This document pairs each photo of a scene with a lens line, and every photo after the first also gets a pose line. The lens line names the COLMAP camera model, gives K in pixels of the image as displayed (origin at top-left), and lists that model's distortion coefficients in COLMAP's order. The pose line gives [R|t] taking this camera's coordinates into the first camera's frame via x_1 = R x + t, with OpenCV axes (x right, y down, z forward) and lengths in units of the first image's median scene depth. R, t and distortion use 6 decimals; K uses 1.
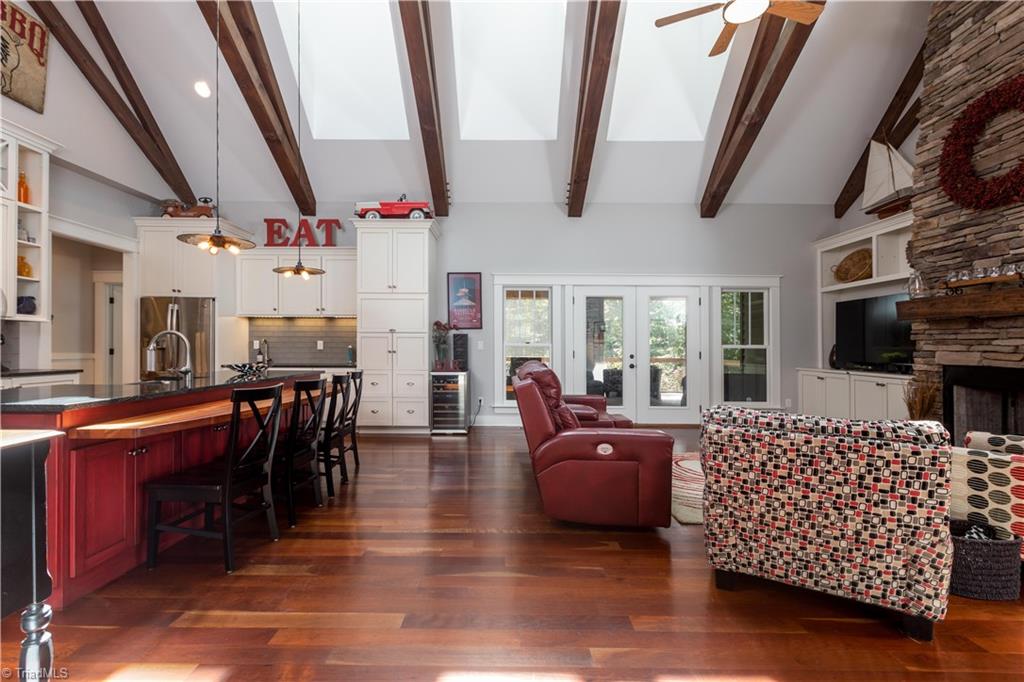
lens RADIAL K [[456.4, 0, 516.5], [0, 456.4, 344.0], [0, 0, 1]] dist [-0.001345, -0.000405]
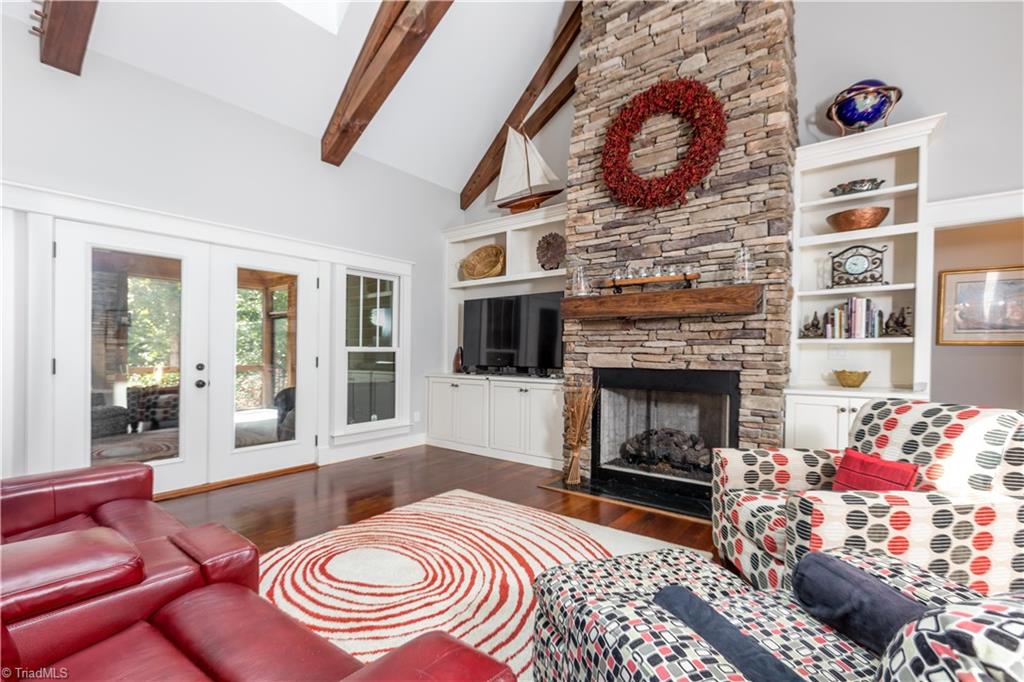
lens RADIAL K [[456.4, 0, 516.5], [0, 456.4, 344.0], [0, 0, 1]] dist [-0.001345, -0.000405]
pose [[0.618493, 0.007354, 0.785756, 0.076046], [-0.001828, 0.999967, -0.007920, 0.004187], [-0.785788, 0.003462, 0.618486, 0.523664]]
